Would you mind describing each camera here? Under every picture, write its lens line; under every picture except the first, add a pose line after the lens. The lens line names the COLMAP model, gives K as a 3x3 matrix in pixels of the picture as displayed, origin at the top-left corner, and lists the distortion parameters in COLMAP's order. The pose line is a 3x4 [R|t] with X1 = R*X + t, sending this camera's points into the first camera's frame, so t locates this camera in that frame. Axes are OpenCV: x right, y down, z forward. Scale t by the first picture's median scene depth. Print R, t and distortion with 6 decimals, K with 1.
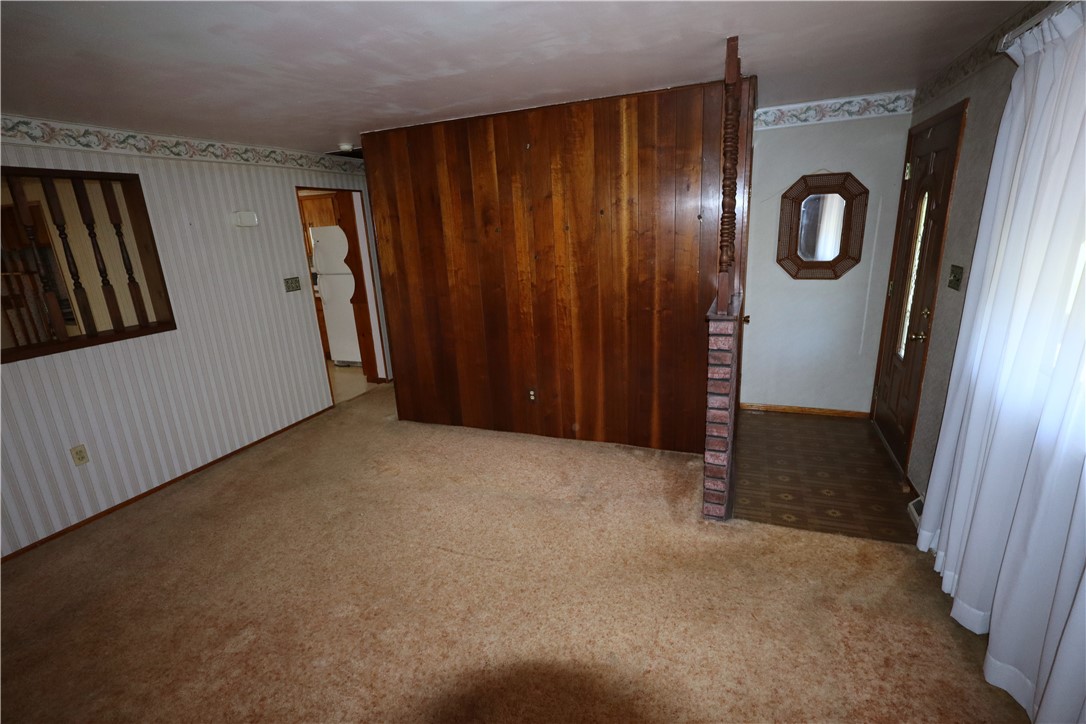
lens RADIAL K [[500.1, 0, 545.3], [0, 500.1, 361.5], [0, 0, 1]] dist [0.001585, 0.000636]
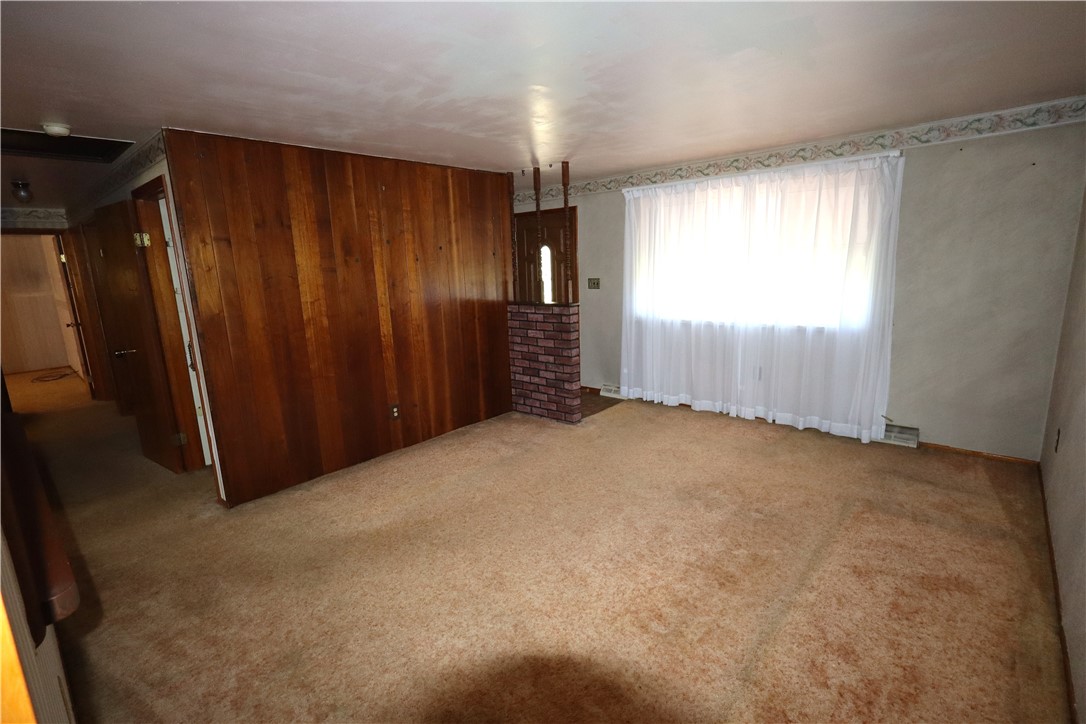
lens RADIAL K [[500.1, 0, 546.2], [0, 500.1, 362.5], [0, 0, 1]] dist [0.001585, 0.000636]
pose [[0.345327, -0.157005, 0.925256, -0.962035], [0.261287, 0.963009, 0.065893, -0.023126], [-0.901376, 0.219003, 0.373576, 0.303807]]
